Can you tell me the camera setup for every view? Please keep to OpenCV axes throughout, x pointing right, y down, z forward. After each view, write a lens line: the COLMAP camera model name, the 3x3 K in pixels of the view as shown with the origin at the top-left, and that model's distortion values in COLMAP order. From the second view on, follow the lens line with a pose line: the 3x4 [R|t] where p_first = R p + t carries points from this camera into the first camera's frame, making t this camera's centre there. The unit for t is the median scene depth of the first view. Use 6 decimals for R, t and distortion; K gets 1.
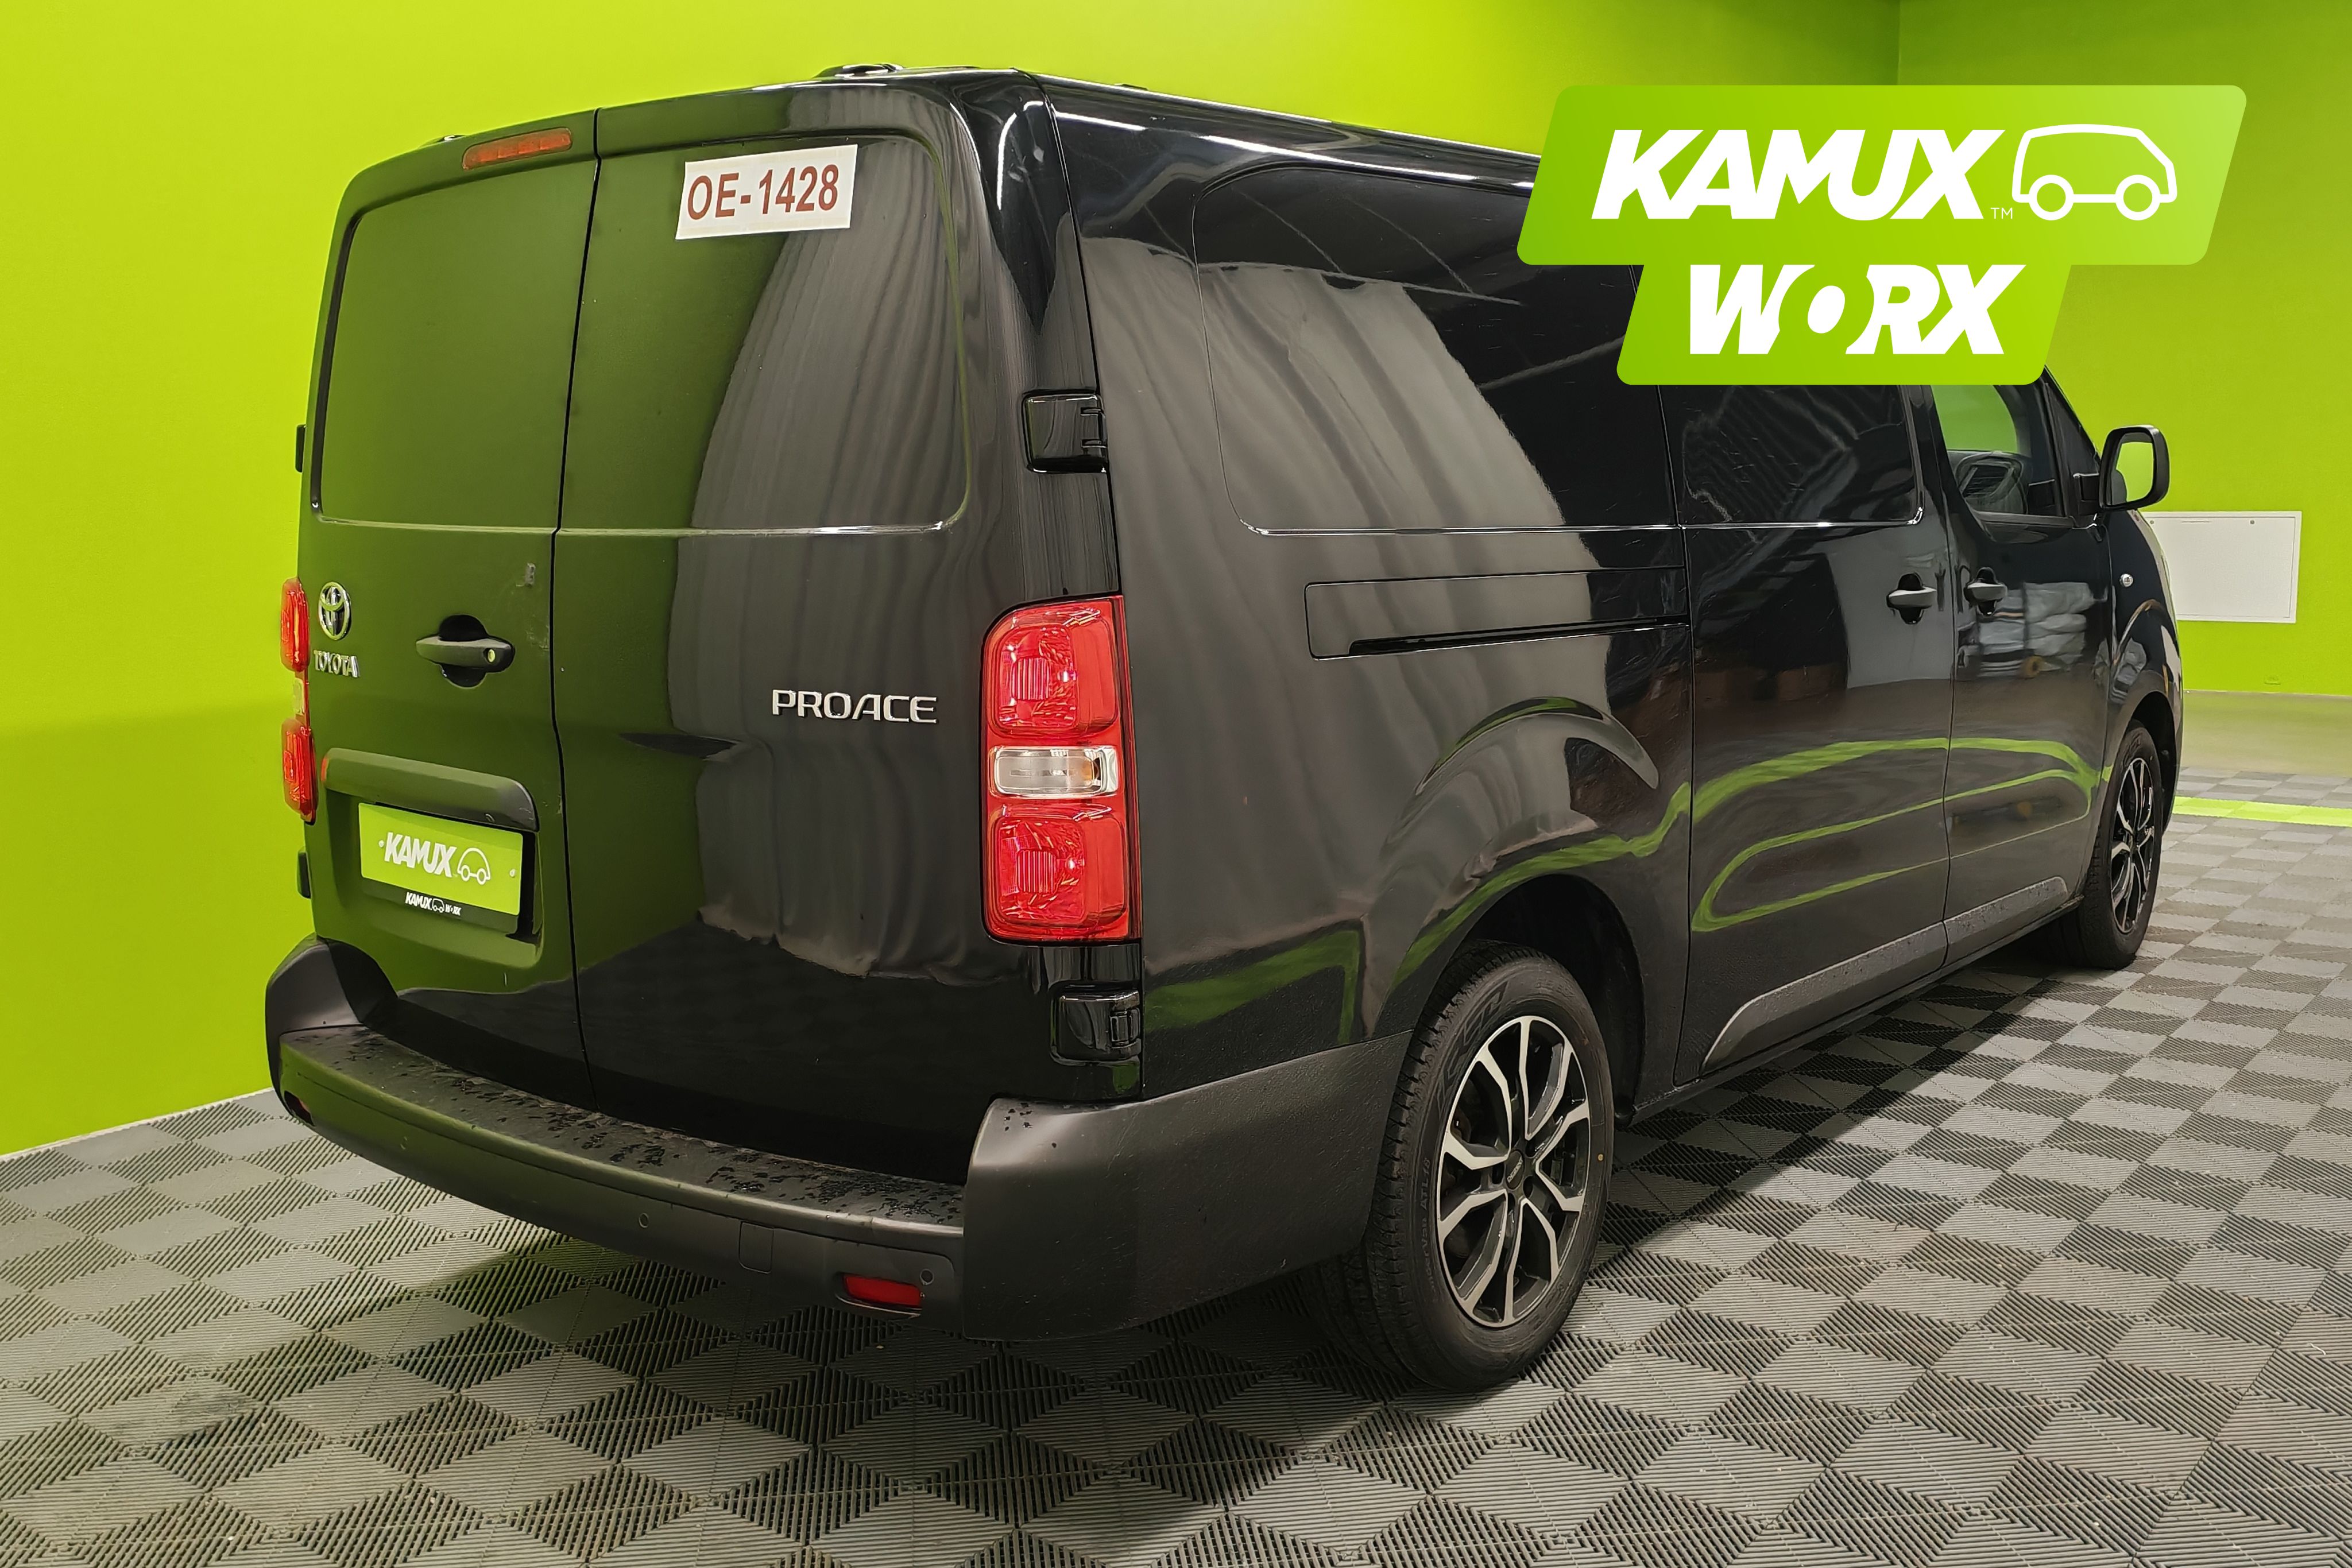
lens RADIAL K [[2105.9, 0, 1176.0], [0, 2105.9, 784.0], [0, 0, 1]] dist [0.113164, -0.003492]
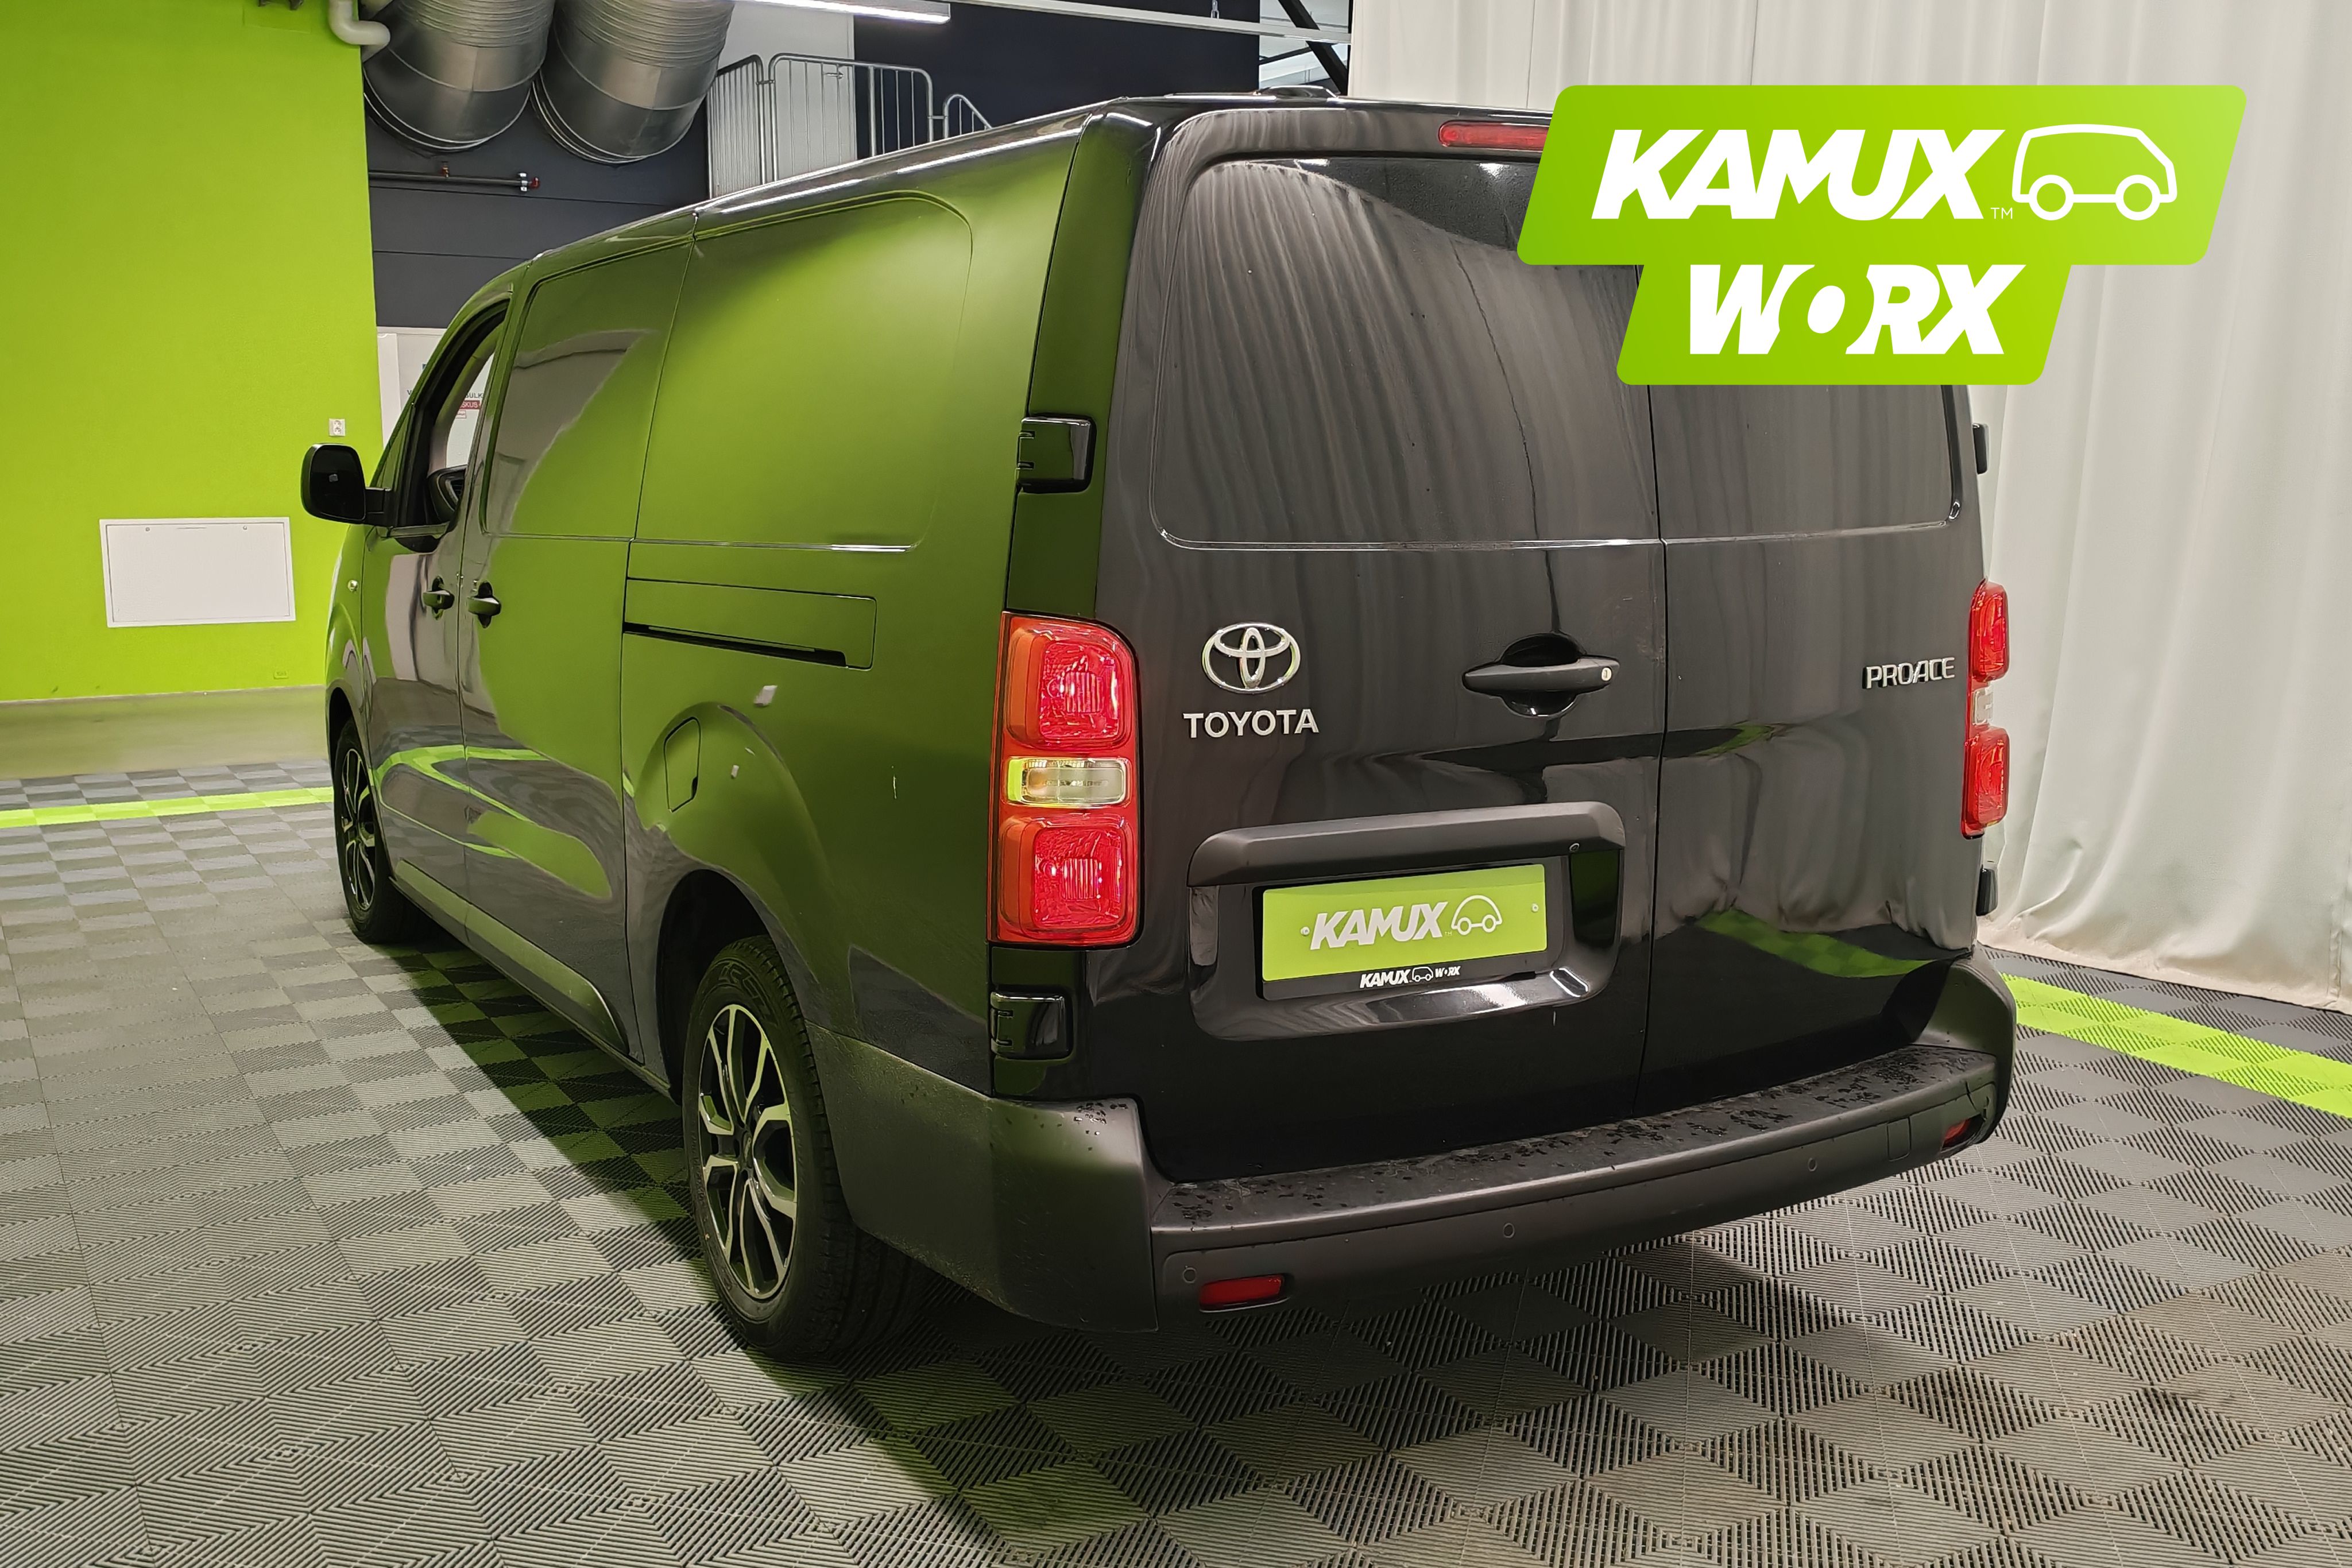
lens RADIAL K [[2105.9, 0, 1176.0], [0, 2105.9, 784.0], [0, 0, 1]] dist [0.113164, -0.003492]
pose [[0.362230, -0.133057, 0.922543, -1.371627], [0.127563, 0.987523, 0.092342, -0.133188], [-0.923319, 0.084233, 0.374683, 0.885879]]
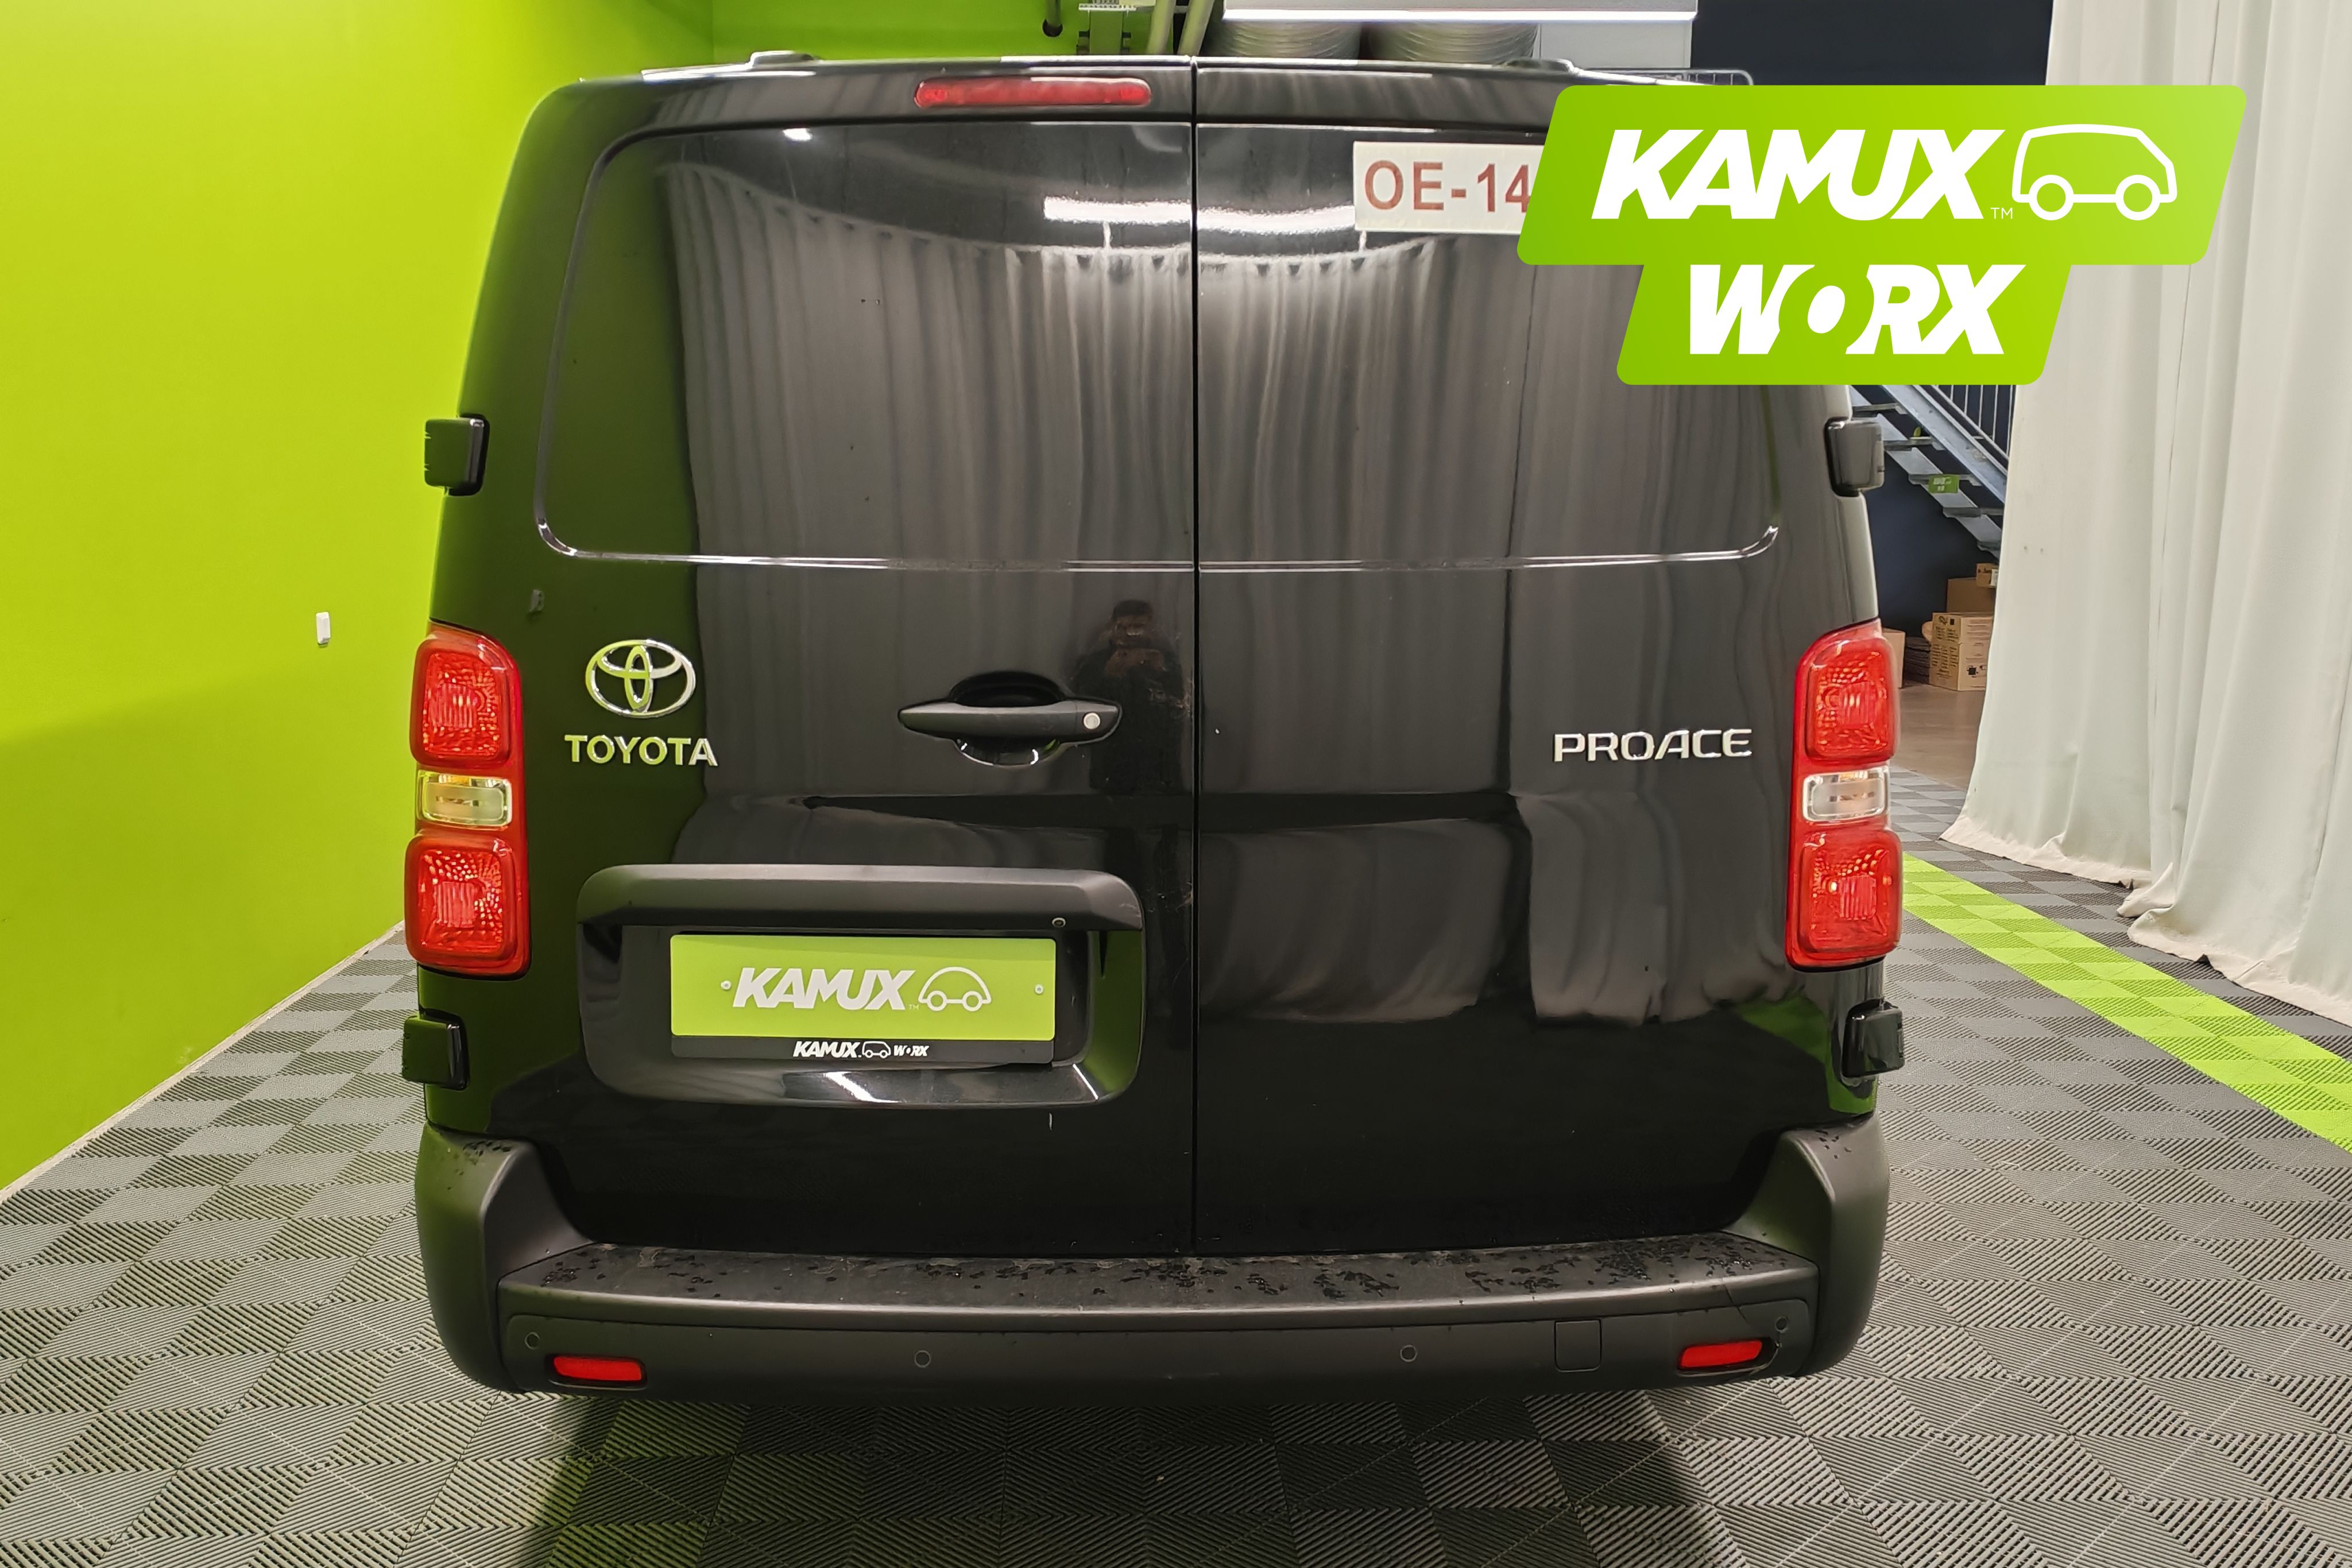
lens RADIAL K [[2105.9, 0, 1176.0], [0, 2105.9, 784.0], [0, 0, 1]] dist [0.113164, -0.003492]
pose [[0.755521, -0.078980, 0.650346, -0.879817], [0.082609, 0.996268, 0.025021, -0.057632], [-0.649895, 0.034820, 0.759226, 0.399196]]
